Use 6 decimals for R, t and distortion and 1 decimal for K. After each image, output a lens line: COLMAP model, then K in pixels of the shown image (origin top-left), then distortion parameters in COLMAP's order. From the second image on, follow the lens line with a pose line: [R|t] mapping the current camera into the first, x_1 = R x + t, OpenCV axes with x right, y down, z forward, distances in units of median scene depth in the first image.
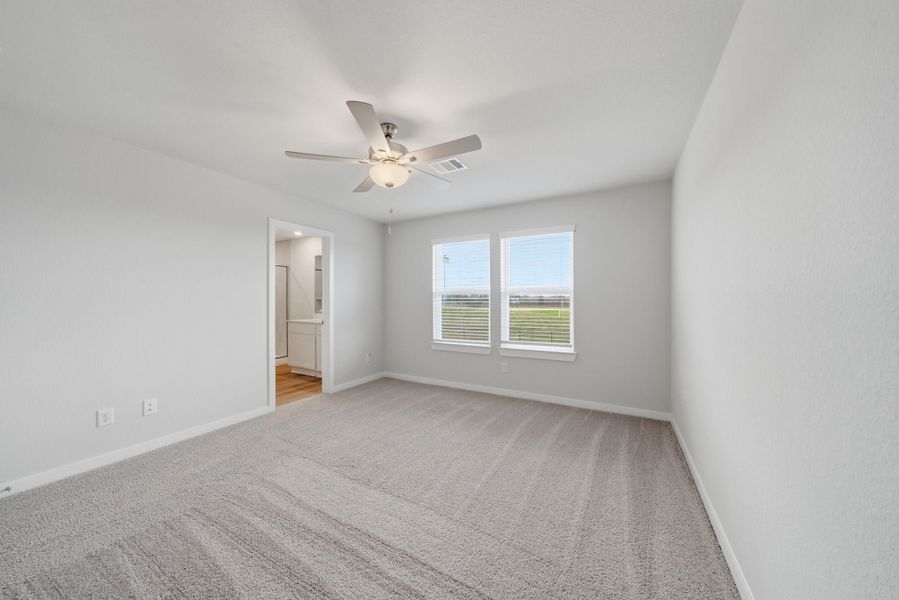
lens RADIAL K [[313.0, 0, 443.3], [0, 313.0, 300.8], [0, 0, 1]] dist [0.000228, 0.000132]
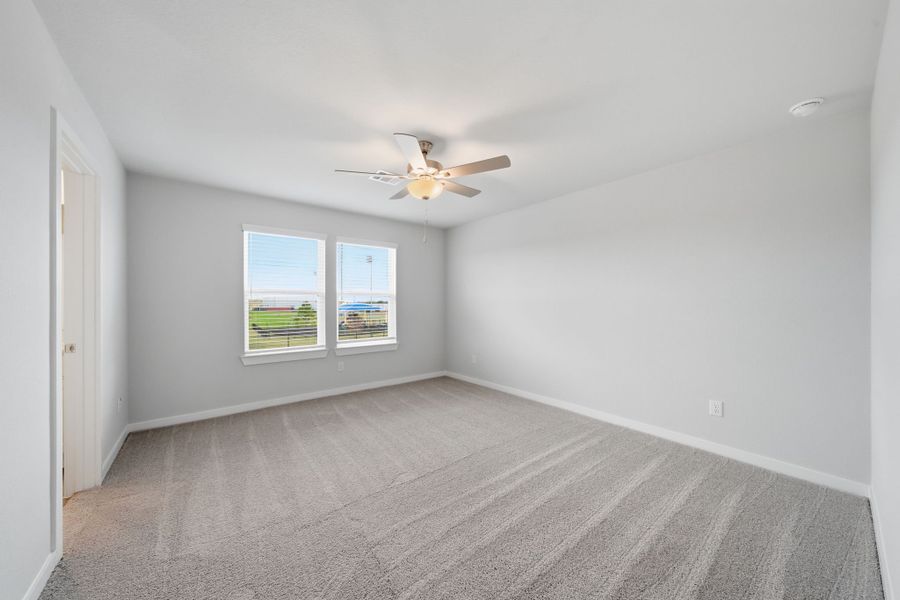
lens RADIAL K [[307.6, 0, 446.4], [0, 307.6, 303.1], [0, 0, 1]] dist [-0.000254, 0.000164]
pose [[0.382428, 0.000198, 0.923985, -0.677147], [-0.014230, 0.999883, 0.005675, -0.011434], [-0.923876, -0.015318, 0.382386, 0.312246]]
